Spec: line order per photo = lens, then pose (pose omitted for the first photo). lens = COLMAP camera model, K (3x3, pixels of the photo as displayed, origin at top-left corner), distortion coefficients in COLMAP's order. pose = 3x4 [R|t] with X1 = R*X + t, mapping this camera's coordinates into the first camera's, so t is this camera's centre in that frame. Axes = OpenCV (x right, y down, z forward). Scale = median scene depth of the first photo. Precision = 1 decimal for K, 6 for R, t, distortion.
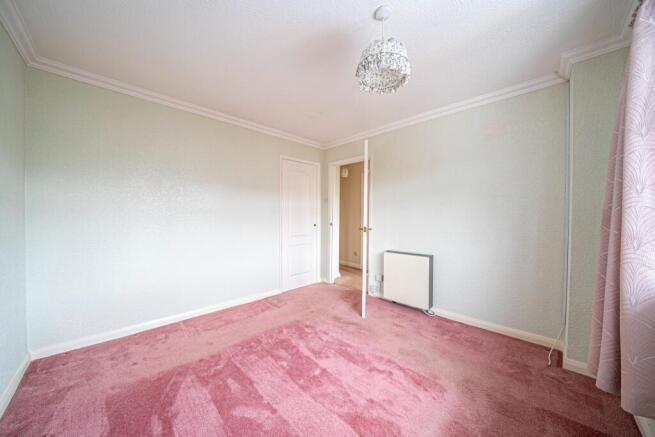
lens RADIAL K [[227.6, 0, 327.5], [0, 227.6, 218.5], [0, 0, 1]] dist [-0.025059, 0.000010]
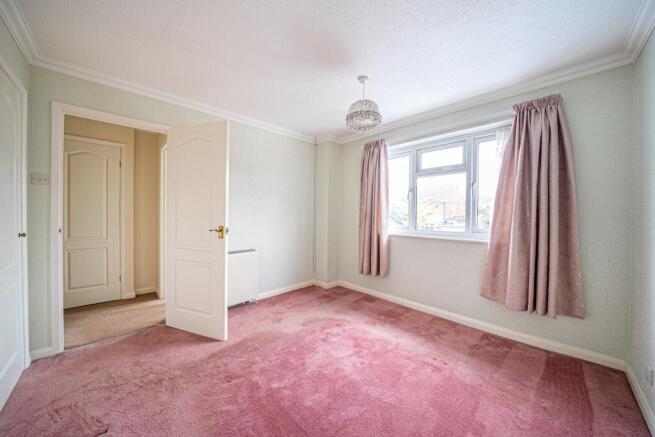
lens RADIAL K [[227.6, 0, 327.5], [0, 227.6, 218.5], [0, 0, 1]] dist [-0.025059, 0.000010]
pose [[0.004096, -0.017186, 0.999844, -0.721514], [0.009262, 0.999810, 0.017148, -0.003065], [-0.999949, 0.009191, 0.004254, 0.695555]]
